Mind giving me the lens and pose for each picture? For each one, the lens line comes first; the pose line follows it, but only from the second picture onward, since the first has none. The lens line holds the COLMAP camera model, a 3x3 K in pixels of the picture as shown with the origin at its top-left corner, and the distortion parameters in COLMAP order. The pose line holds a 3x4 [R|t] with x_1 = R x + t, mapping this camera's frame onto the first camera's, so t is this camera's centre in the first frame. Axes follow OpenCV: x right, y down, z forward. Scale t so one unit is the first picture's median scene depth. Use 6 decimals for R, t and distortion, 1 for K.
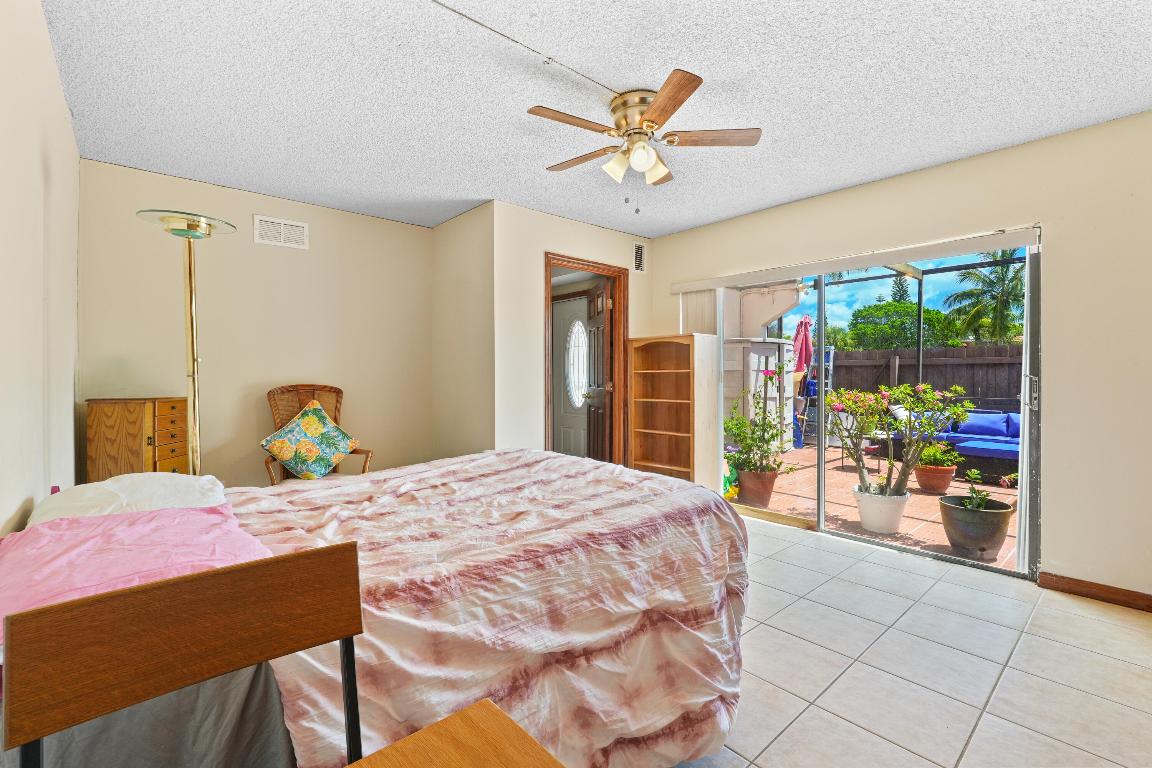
lens RADIAL K [[506.1, 0, 572.8], [0, 506.1, 385.6], [0, 0, 1]] dist [0.002939, 0.000642]
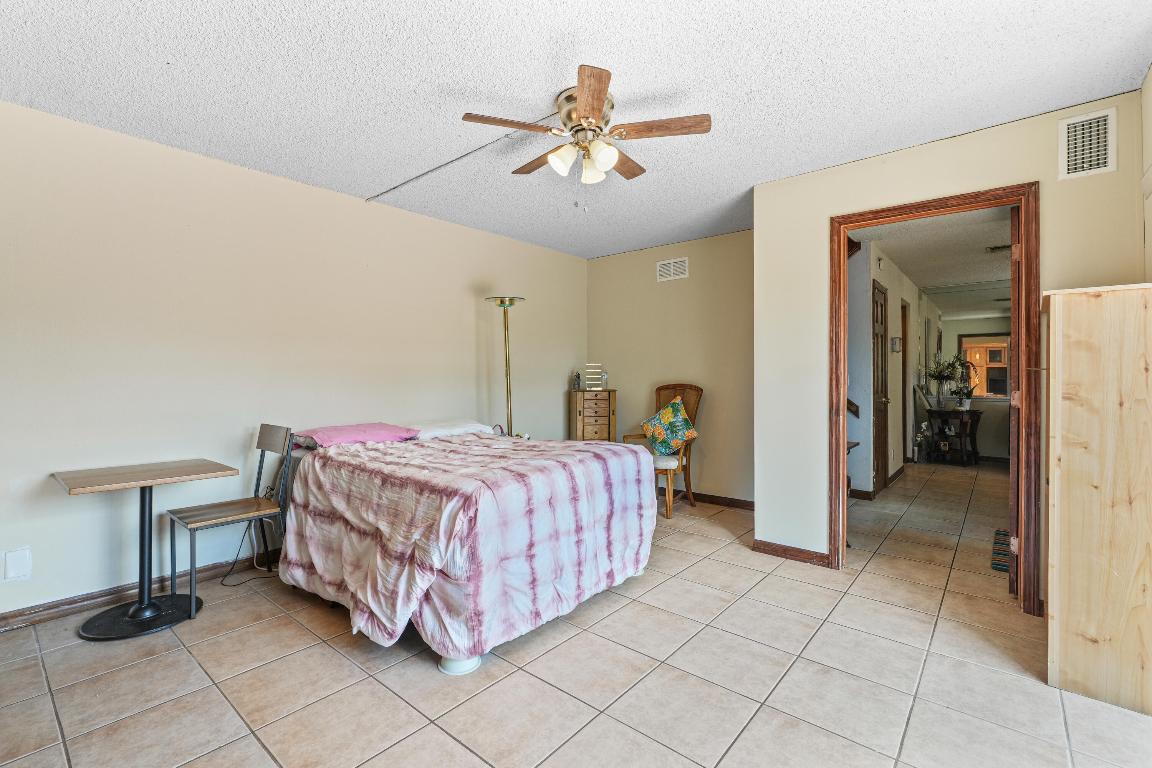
lens RADIAL K [[506.1, 0, 566.4], [0, 506.1, 377.8], [0, 0, 1]] dist [0.002939, 0.000642]
pose [[0.147611, 0.008421, -0.989010, 1.297688], [-0.025492, 0.999664, 0.004707, -0.028520], [0.988717, 0.024517, 0.147776, 0.979535]]
